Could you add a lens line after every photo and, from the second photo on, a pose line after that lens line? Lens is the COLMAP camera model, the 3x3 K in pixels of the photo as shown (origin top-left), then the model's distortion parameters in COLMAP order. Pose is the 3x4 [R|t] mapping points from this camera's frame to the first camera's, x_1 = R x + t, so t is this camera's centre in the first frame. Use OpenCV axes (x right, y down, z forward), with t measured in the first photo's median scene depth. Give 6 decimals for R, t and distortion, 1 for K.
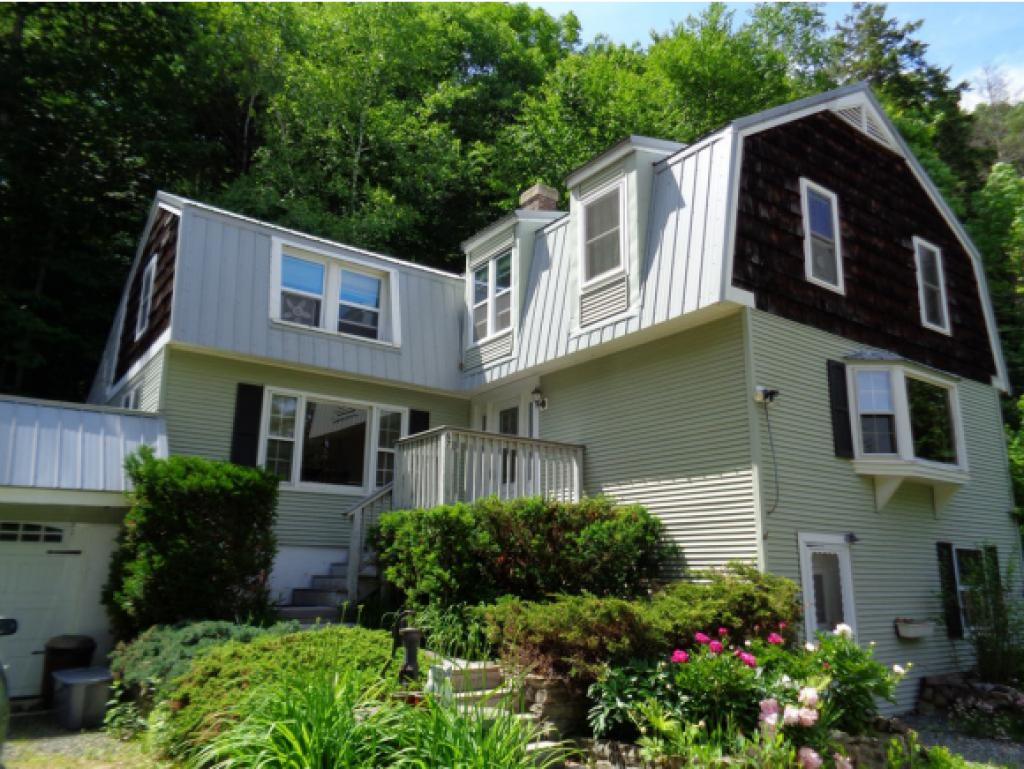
lens RADIAL K [[768.2, 0, 507.4], [0, 768.2, 385.2], [0, 0, 1]] dist [0.006743, -0.006363]
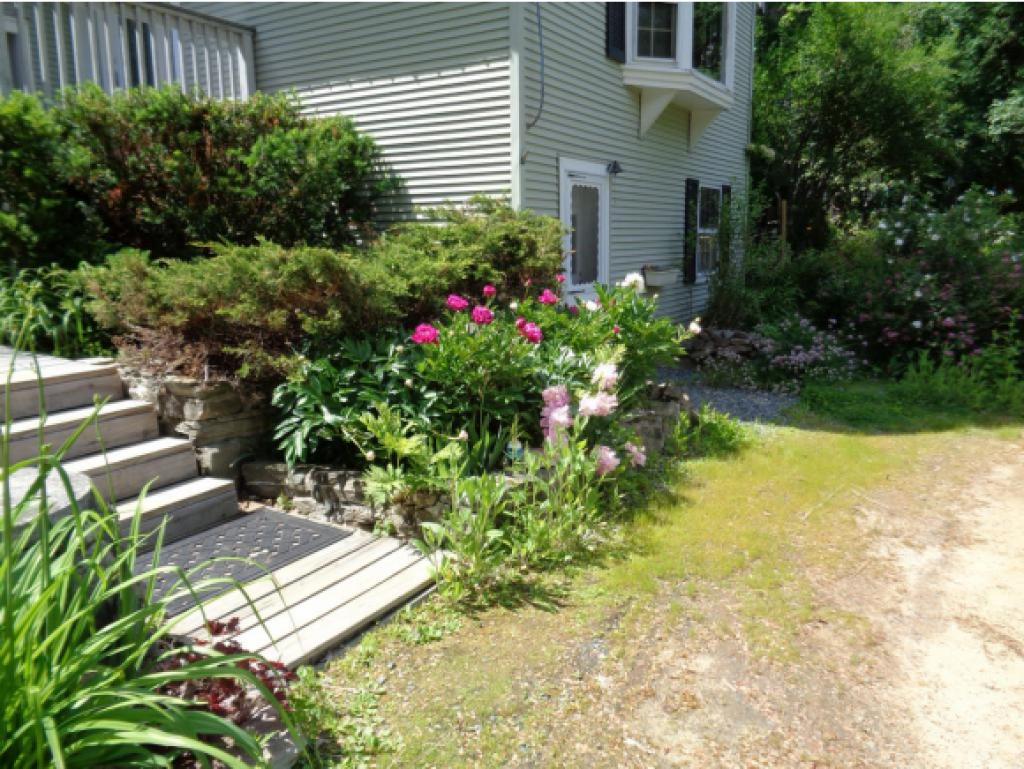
lens RADIAL K [[768.2, 0, 509.9], [0, 768.2, 378.2], [0, 0, 1]] dist [0.006743, -0.006363]
pose [[0.924349, -0.090596, 0.370635, 0.044622], [-0.069616, 0.915050, 0.397288, 0.107880], [-0.375142, -0.393035, 0.839519, 0.352058]]
